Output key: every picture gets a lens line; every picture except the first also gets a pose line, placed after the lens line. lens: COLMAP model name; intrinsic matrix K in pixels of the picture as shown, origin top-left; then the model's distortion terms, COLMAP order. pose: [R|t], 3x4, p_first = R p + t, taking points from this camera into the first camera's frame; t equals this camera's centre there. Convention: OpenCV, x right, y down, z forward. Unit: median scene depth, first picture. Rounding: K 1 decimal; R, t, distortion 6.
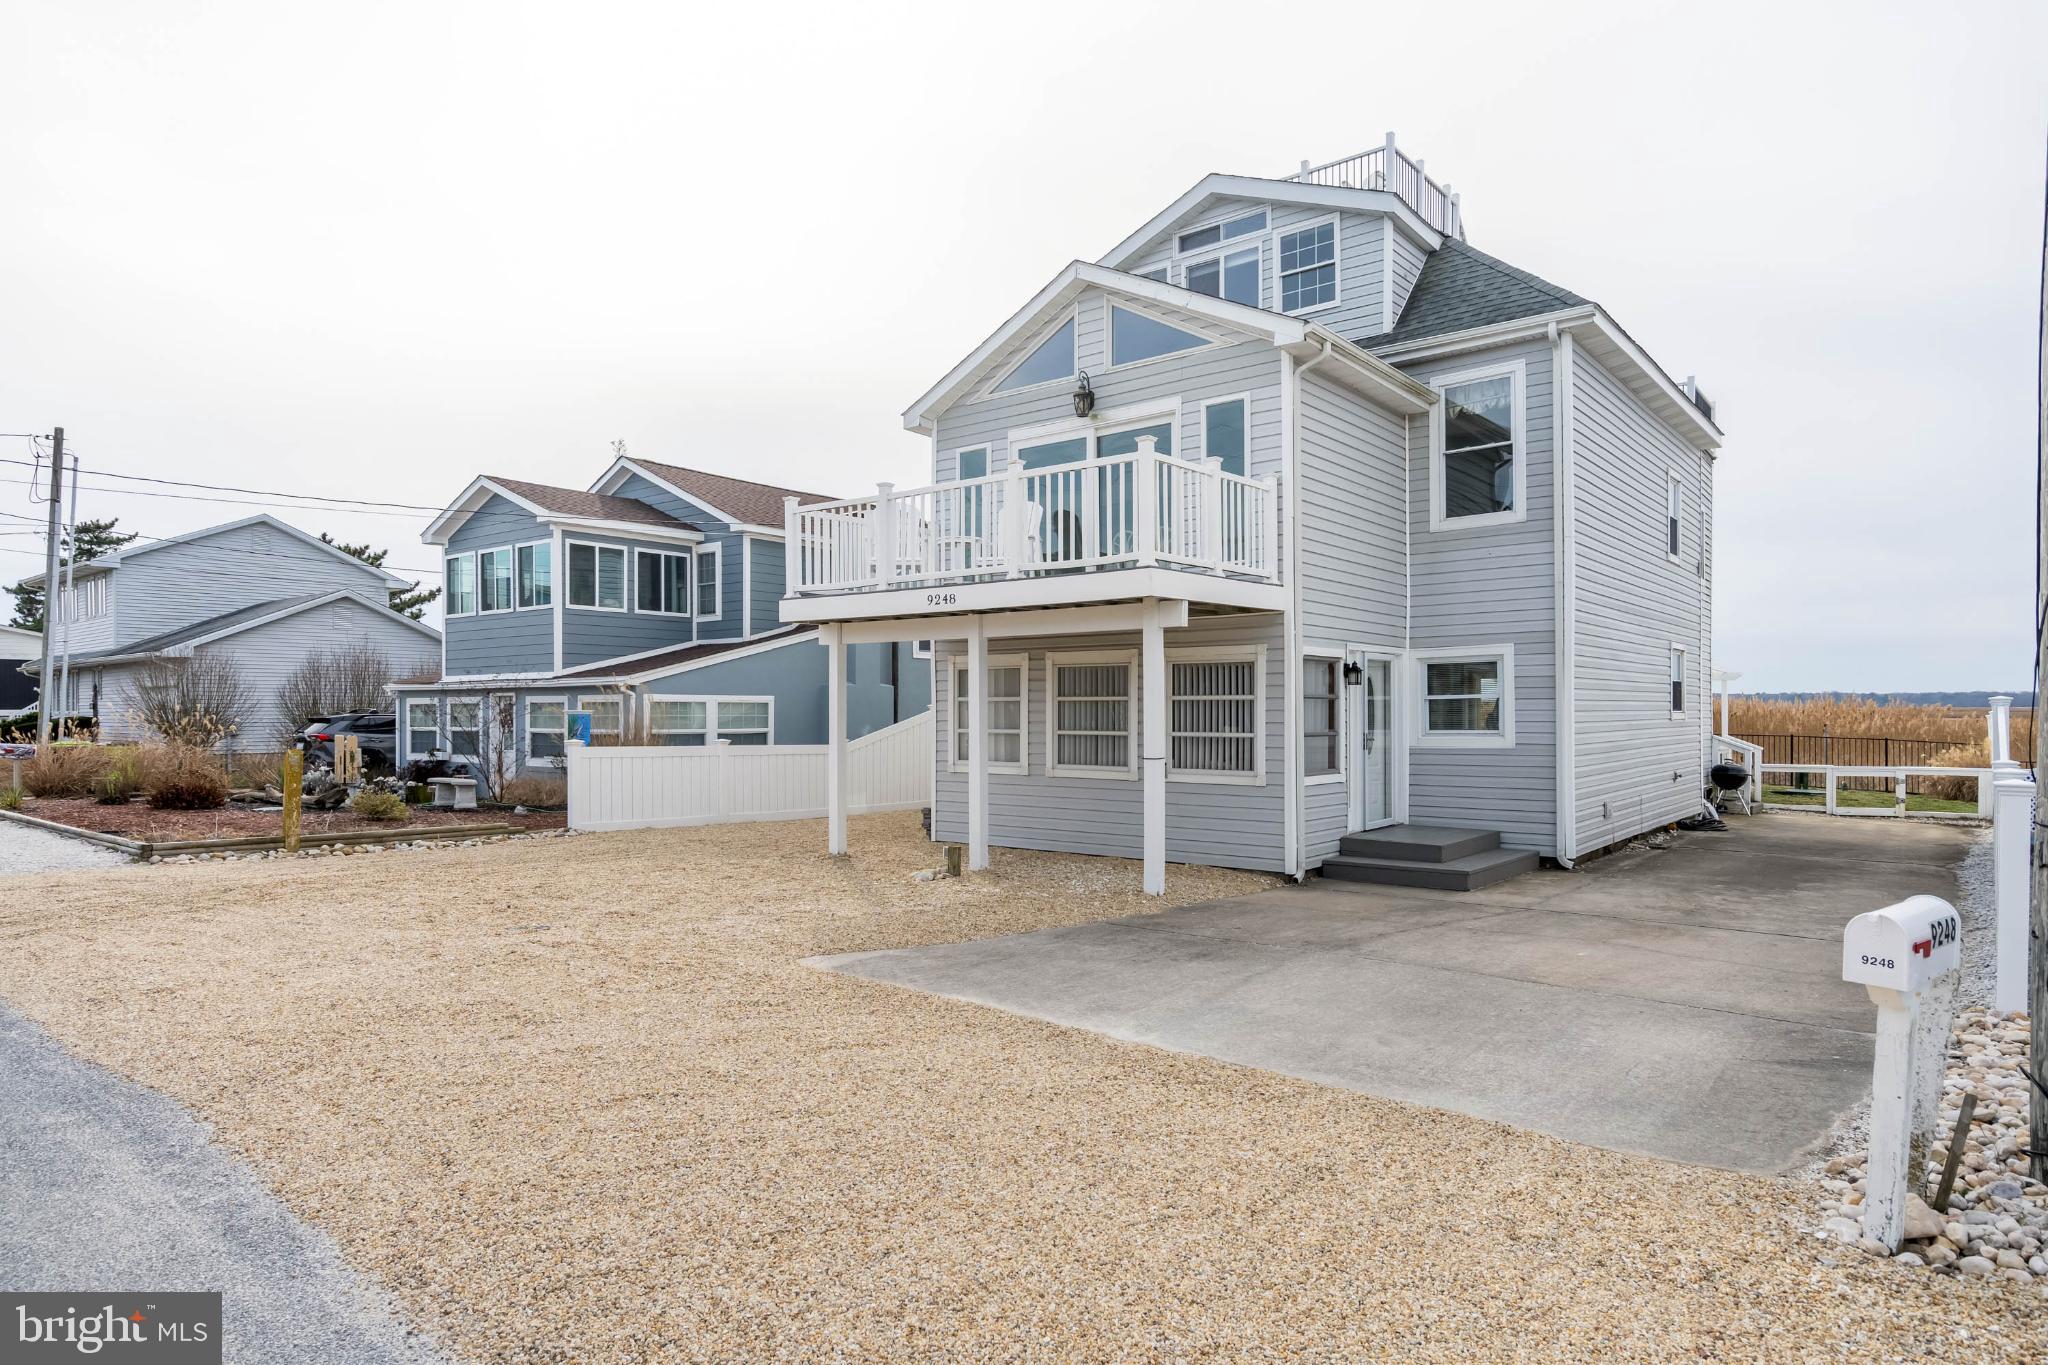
lens RADIAL K [[1182.9, 0, 1022.0], [0, 1182.9, 714.6], [0, 0, 1]] dist [0.007100, -0.000255]
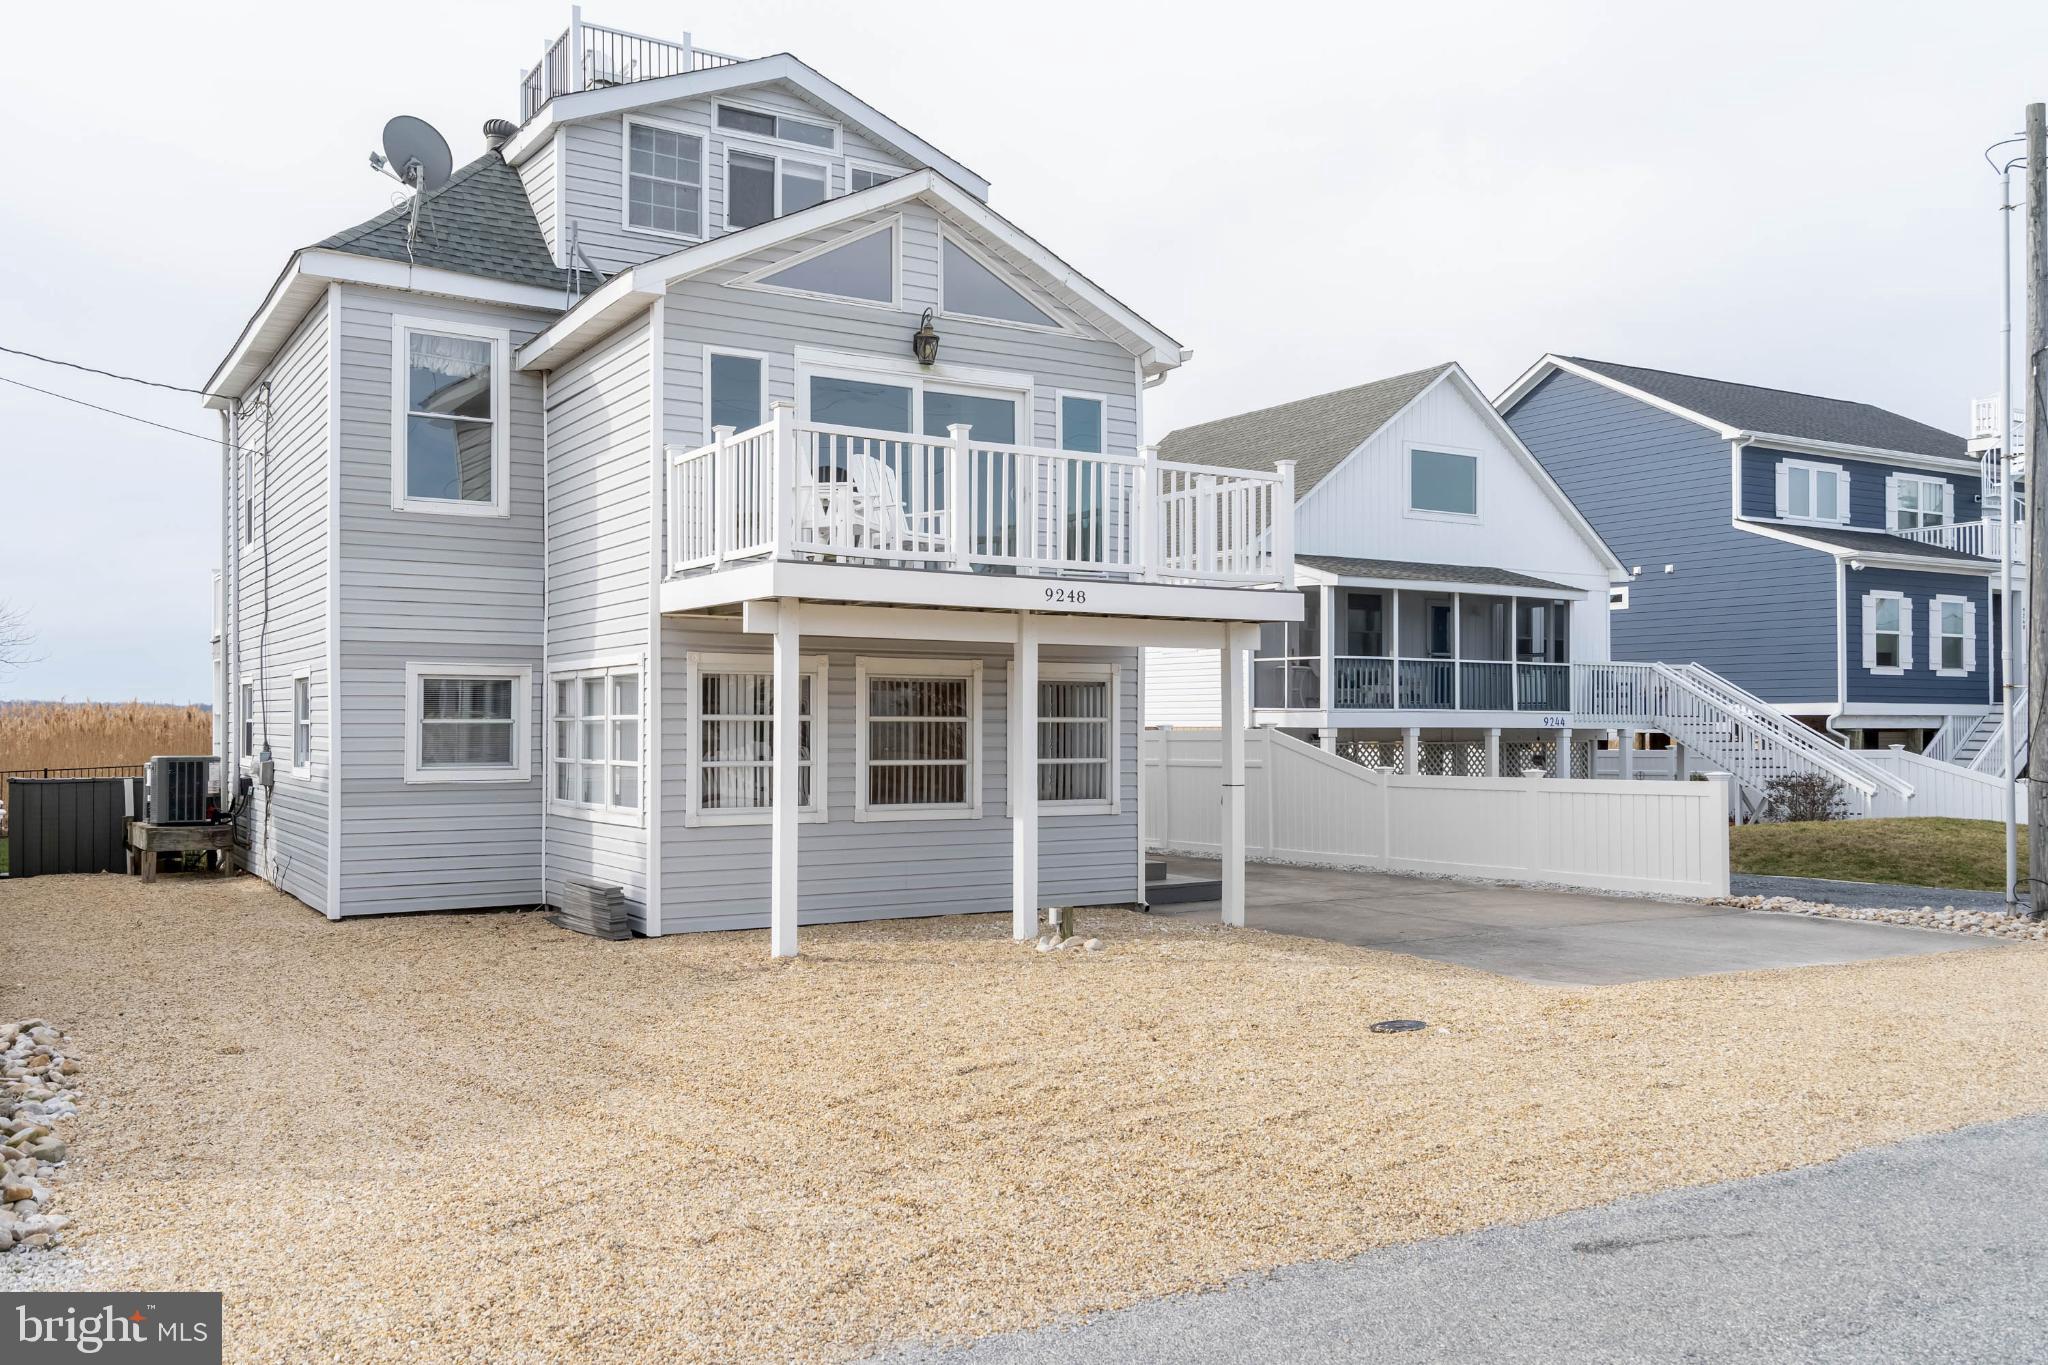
lens RADIAL K [[1704.1, 0, 1014.7], [0, 1704.1, 700.7], [0, 0, 1]] dist [0.003924, 0.002165]
pose [[0.322688, 0.015791, 0.946374, -0.999053], [0.000824, 0.999856, -0.016965, -0.006560], [-0.946505, 0.006254, 0.322629, 0.571735]]
